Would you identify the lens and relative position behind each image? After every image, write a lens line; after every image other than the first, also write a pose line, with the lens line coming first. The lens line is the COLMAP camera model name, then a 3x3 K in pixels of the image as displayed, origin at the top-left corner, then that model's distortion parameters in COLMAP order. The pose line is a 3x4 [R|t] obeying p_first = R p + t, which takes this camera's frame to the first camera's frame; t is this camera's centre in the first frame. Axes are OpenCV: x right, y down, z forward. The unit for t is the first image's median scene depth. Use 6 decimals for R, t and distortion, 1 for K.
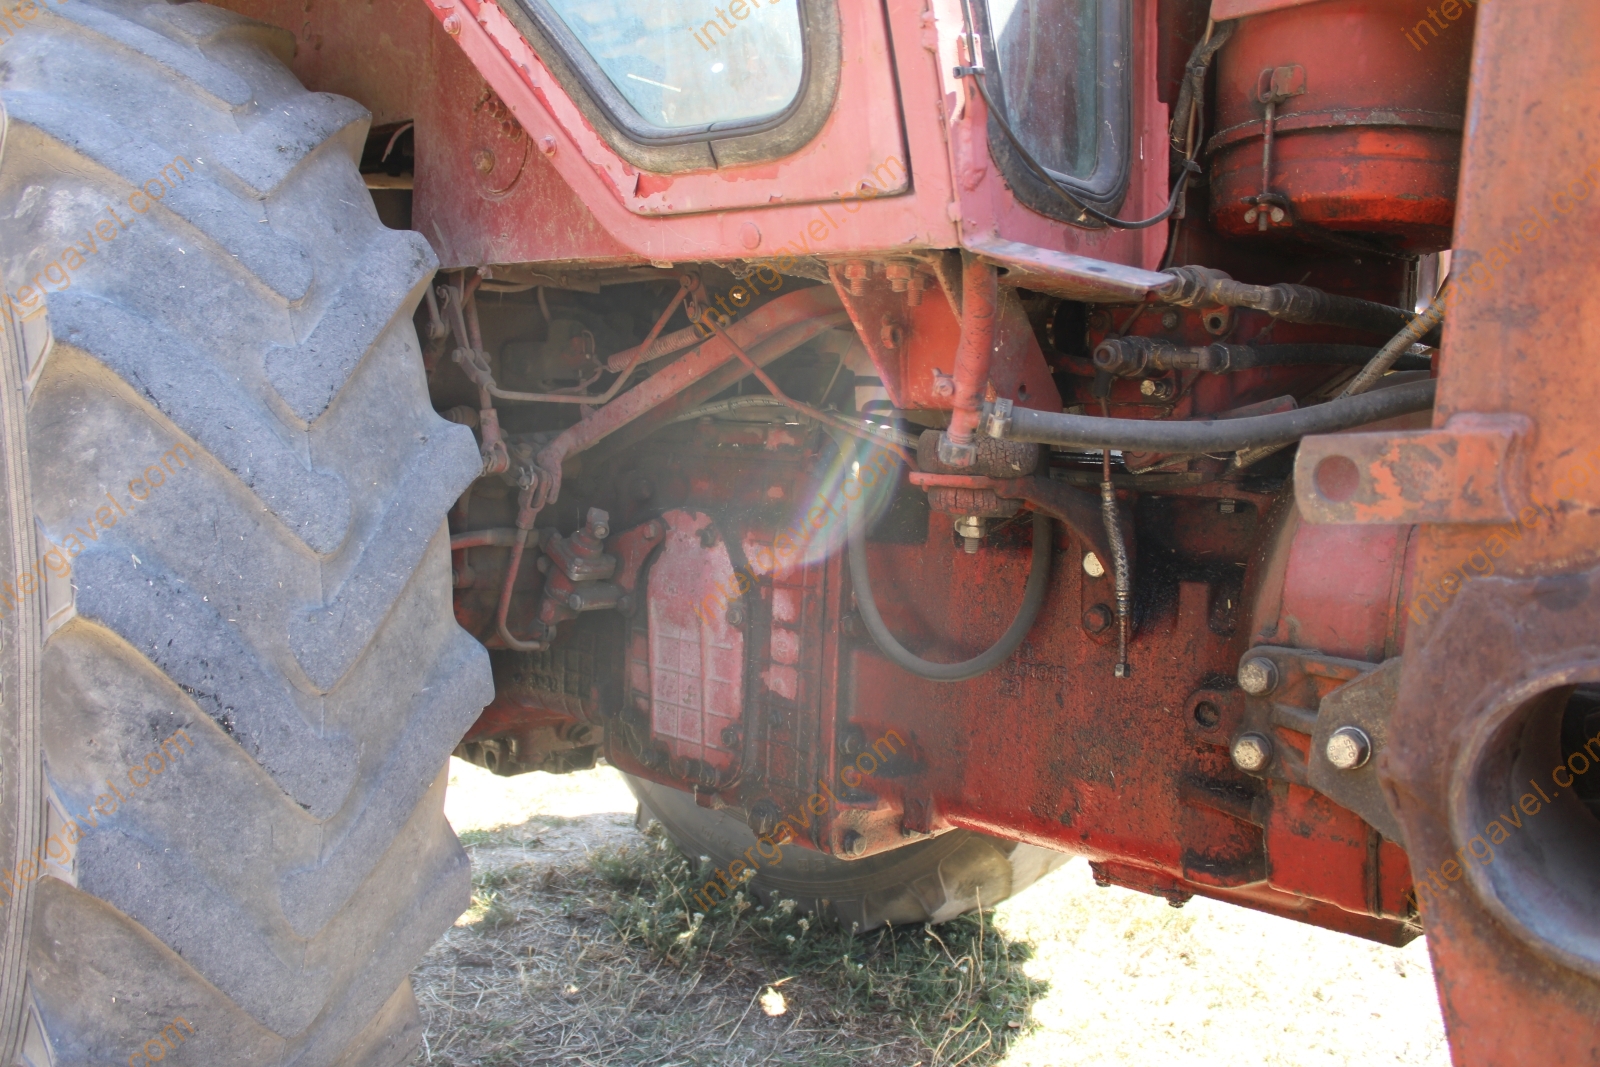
lens RADIAL K [[1352.1, 0, 796.8], [0, 1352.1, 539.0], [0, 0, 1]] dist [-0.157316, 0.135640]
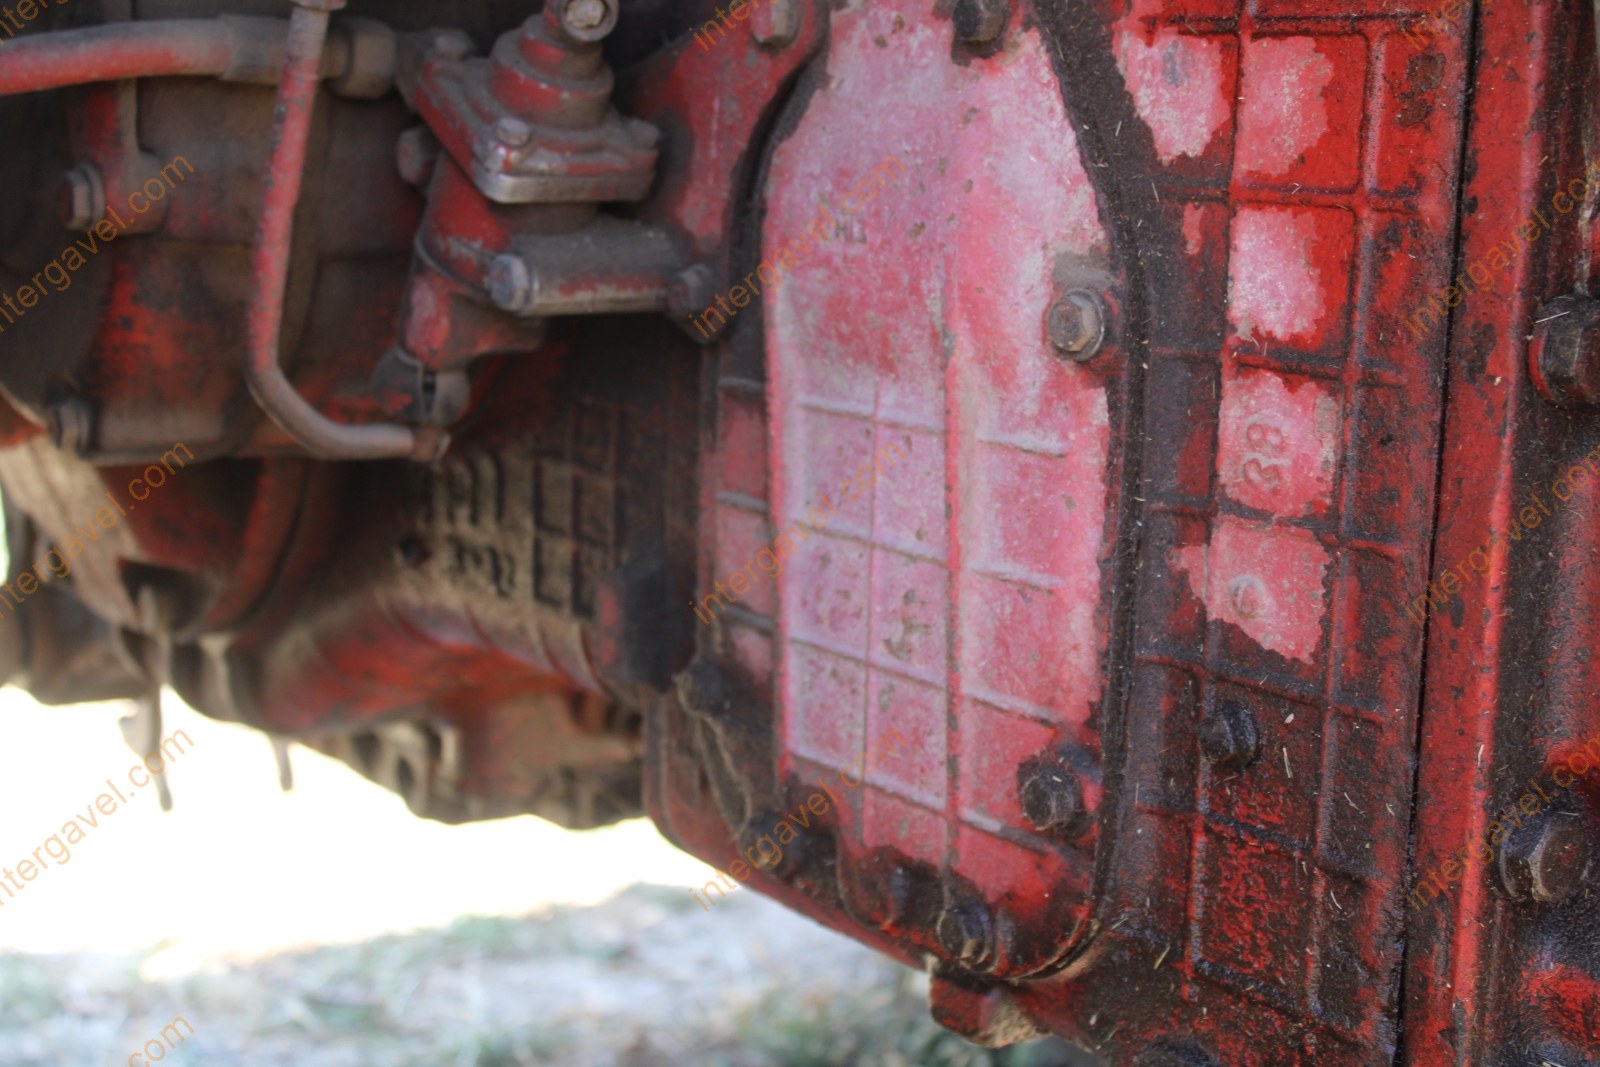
lens RADIAL K [[2543.7, 0, 801.2], [0, 2543.7, 530.5], [0, 0, 1]] dist [-0.031633, 0.000000]
pose [[0.983749, 0.022488, -0.178134, -0.010830], [-0.005899, 0.995638, 0.093116, 0.050141], [0.179451, -0.090552, 0.979591, 0.507061]]
